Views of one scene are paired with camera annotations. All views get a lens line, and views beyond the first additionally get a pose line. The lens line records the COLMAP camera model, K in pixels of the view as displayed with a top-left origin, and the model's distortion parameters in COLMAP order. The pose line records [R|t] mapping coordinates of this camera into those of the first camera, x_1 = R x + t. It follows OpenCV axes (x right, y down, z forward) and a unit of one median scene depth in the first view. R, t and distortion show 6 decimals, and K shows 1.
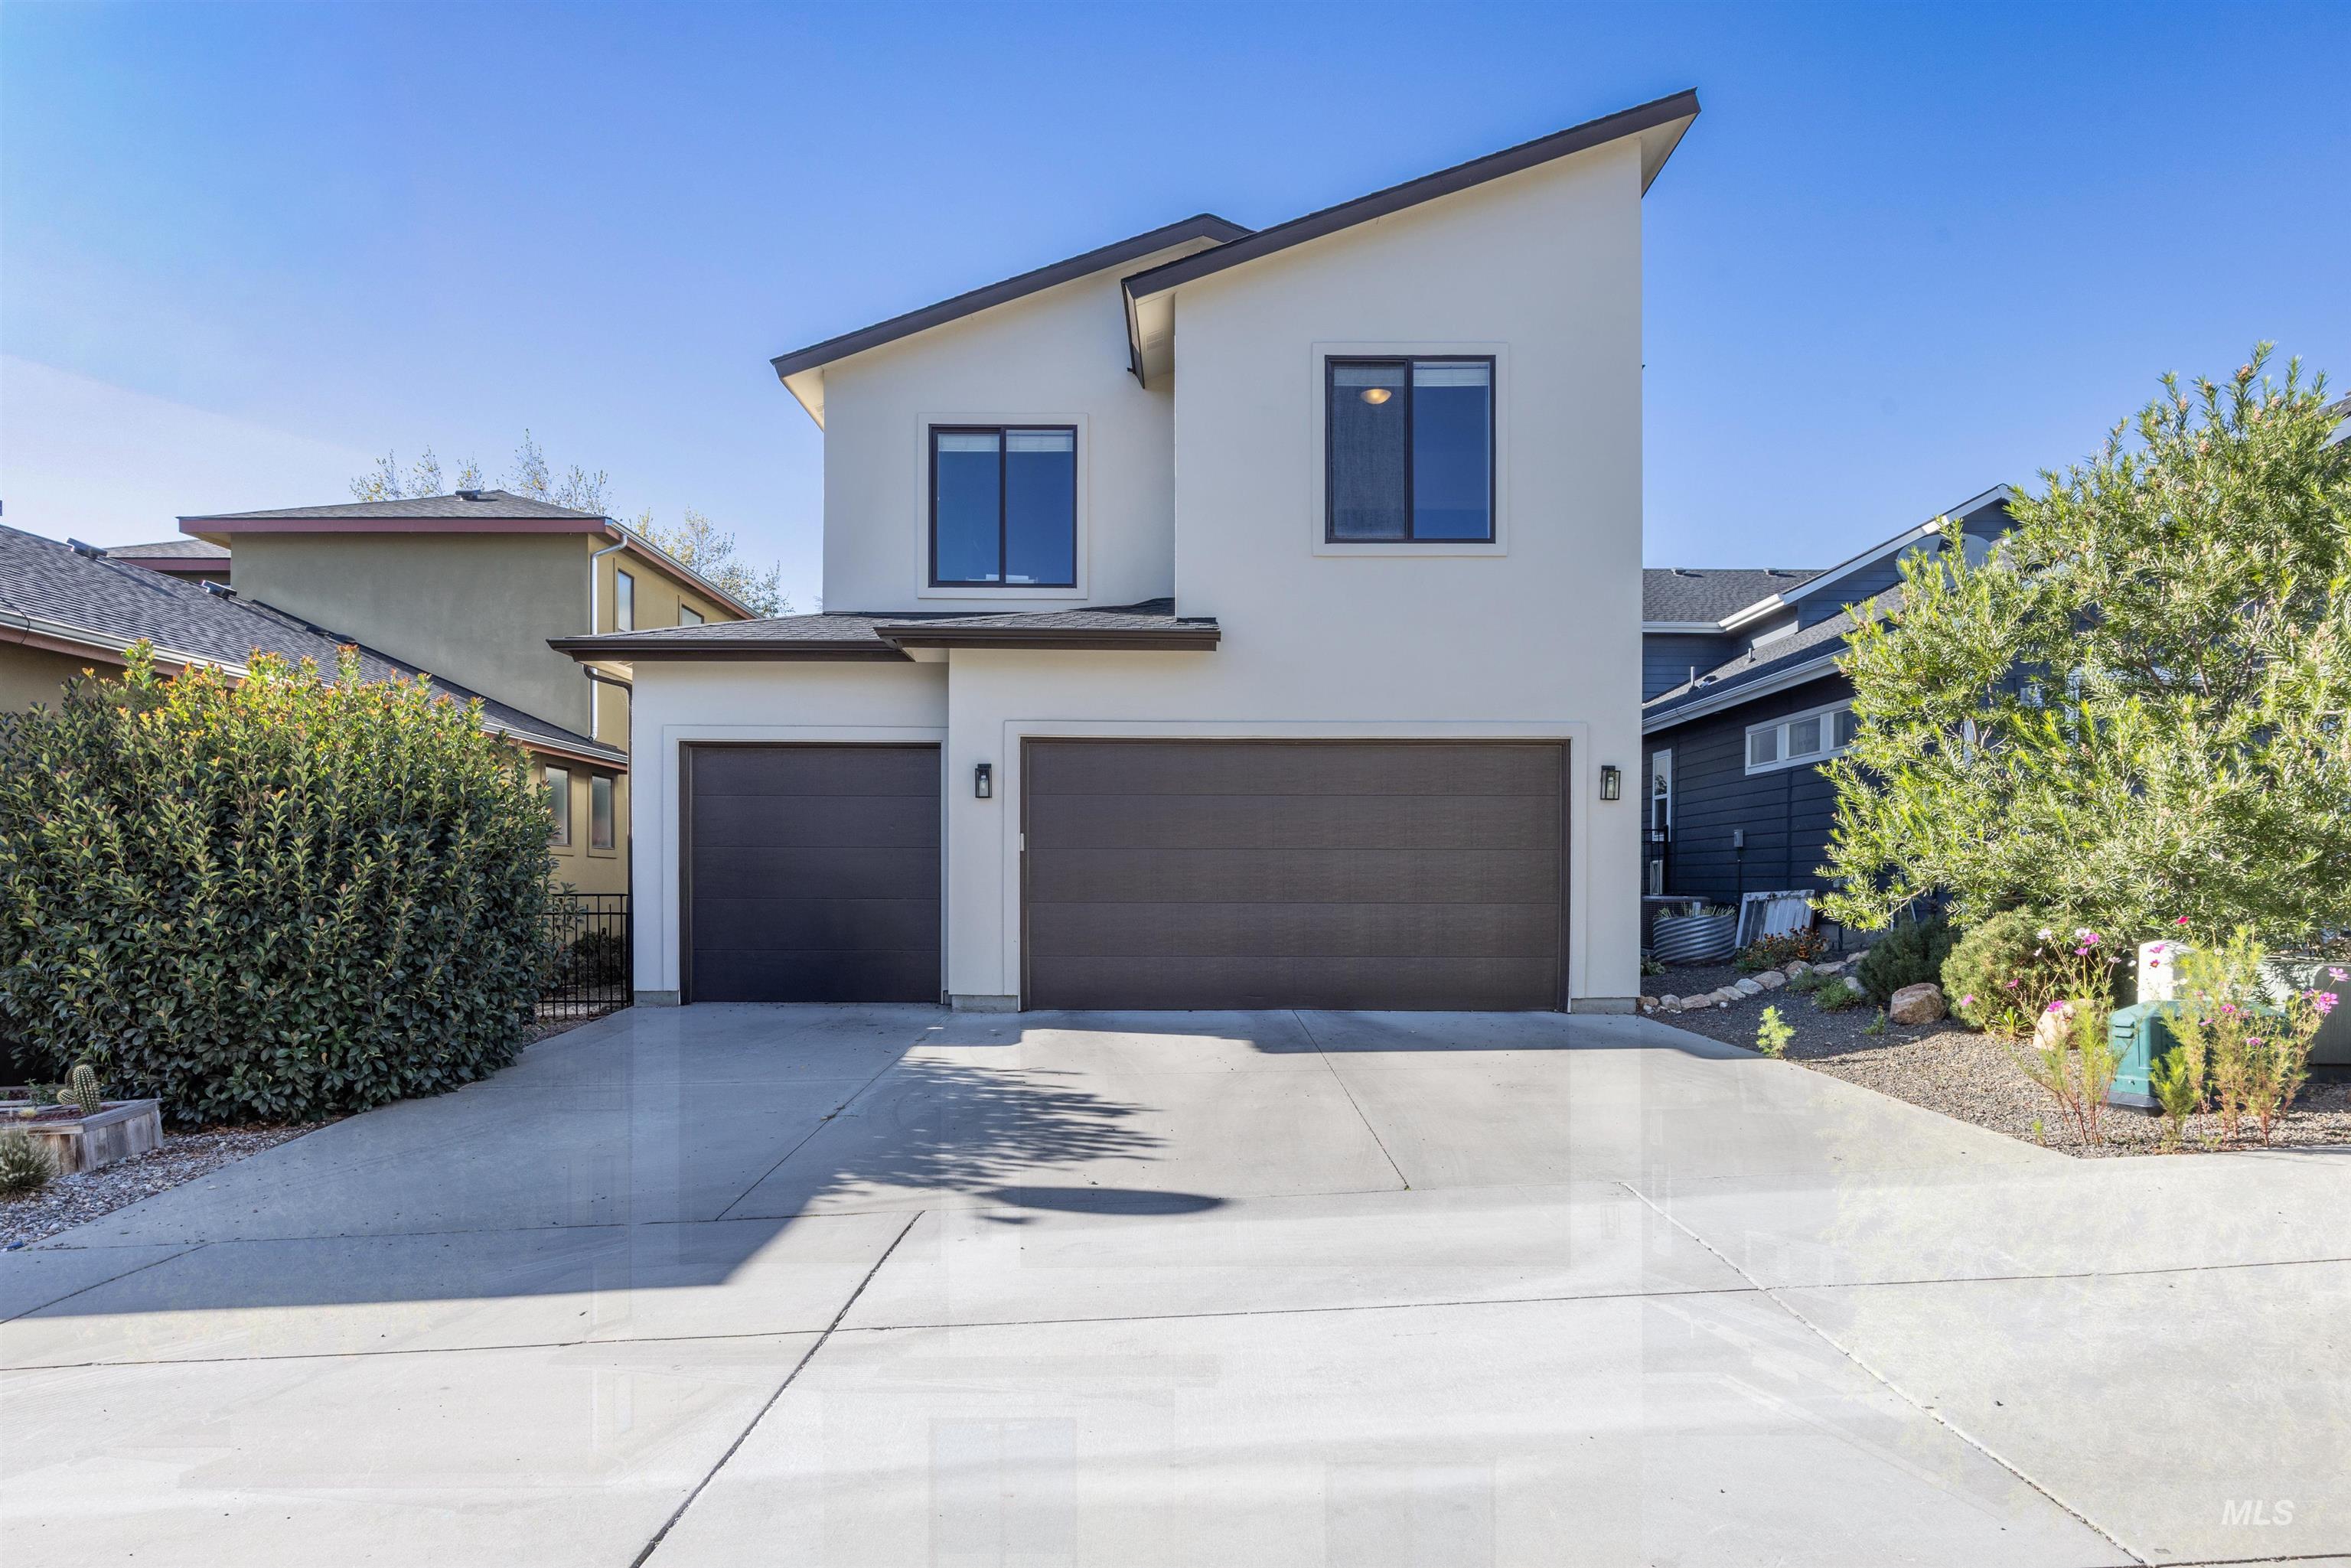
lens RADIAL K [[1349.5, 0, 1179.9], [0, 1349.5, 901.5], [0, 0, 1]] dist [-0.002626, -0.003329]
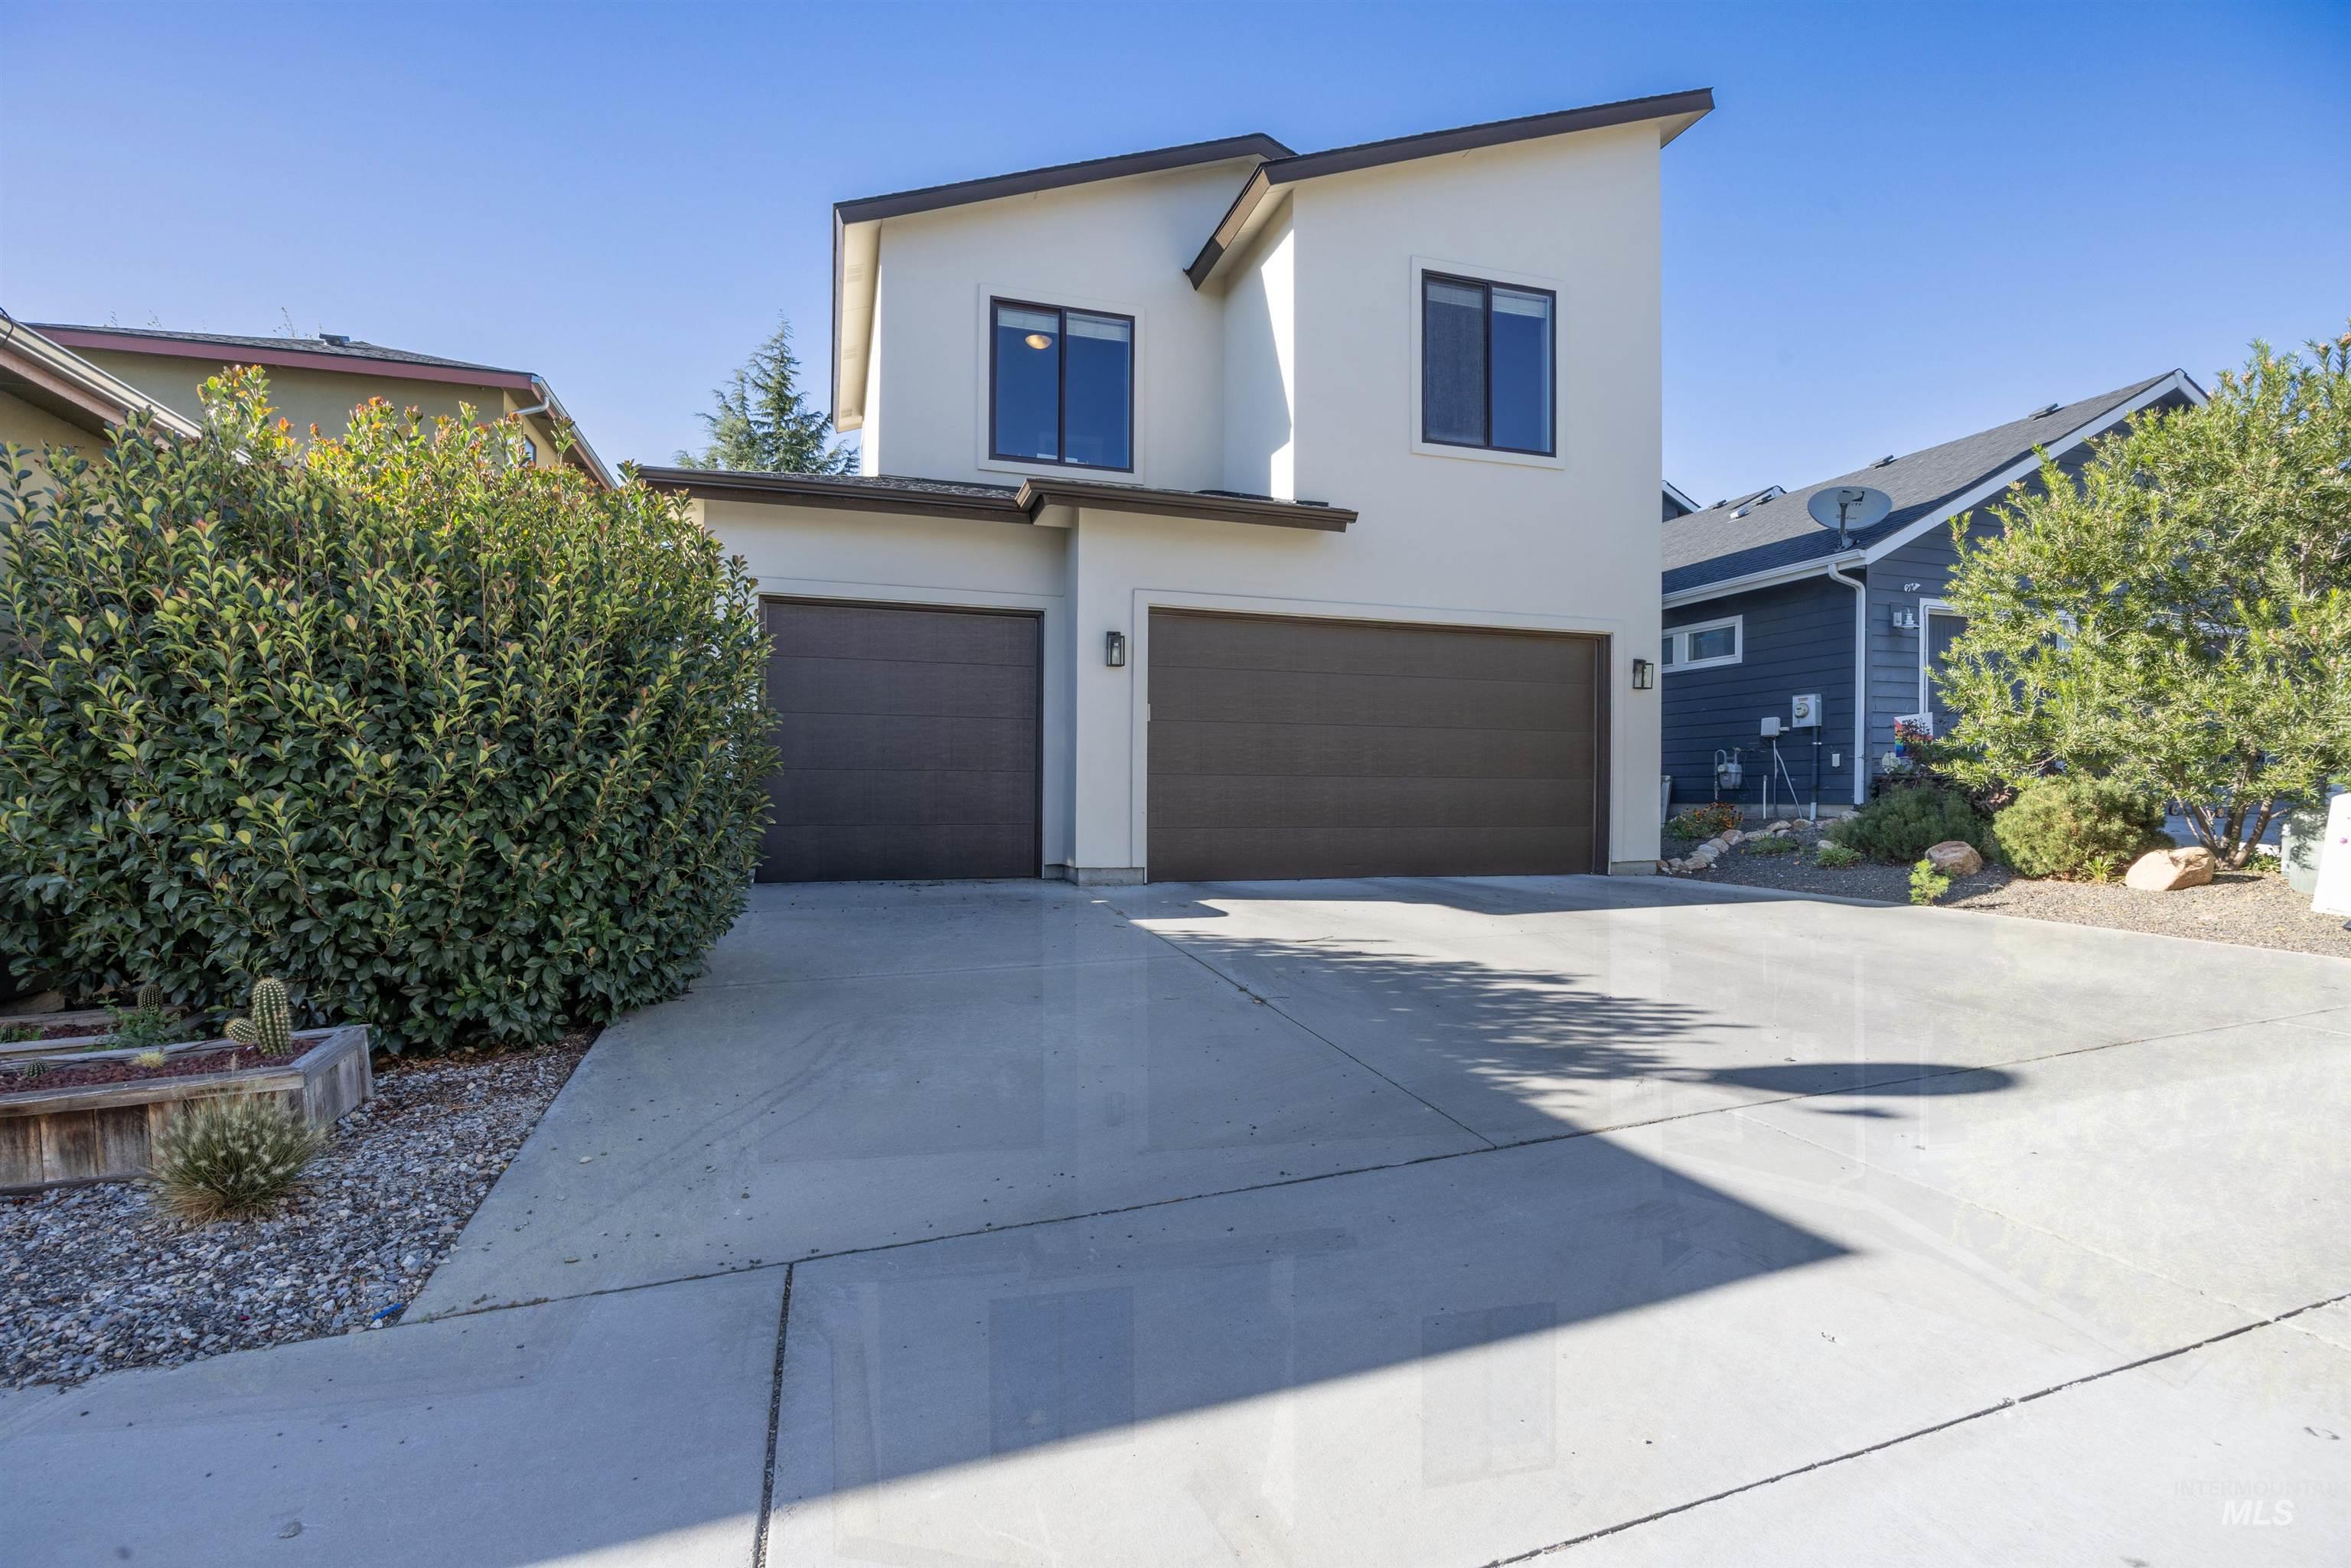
lens RADIAL K [[1086.2, 0, 1165.2], [0, 1086.2, 790.6], [0, 0, 1]] dist [-0.009981, 0.001163]
pose [[0.956861, 0.003762, 0.290523, -0.337684], [0.000164, 0.999909, -0.013487, 0.023980], [-0.290547, 0.012952, 0.956773, 0.234875]]
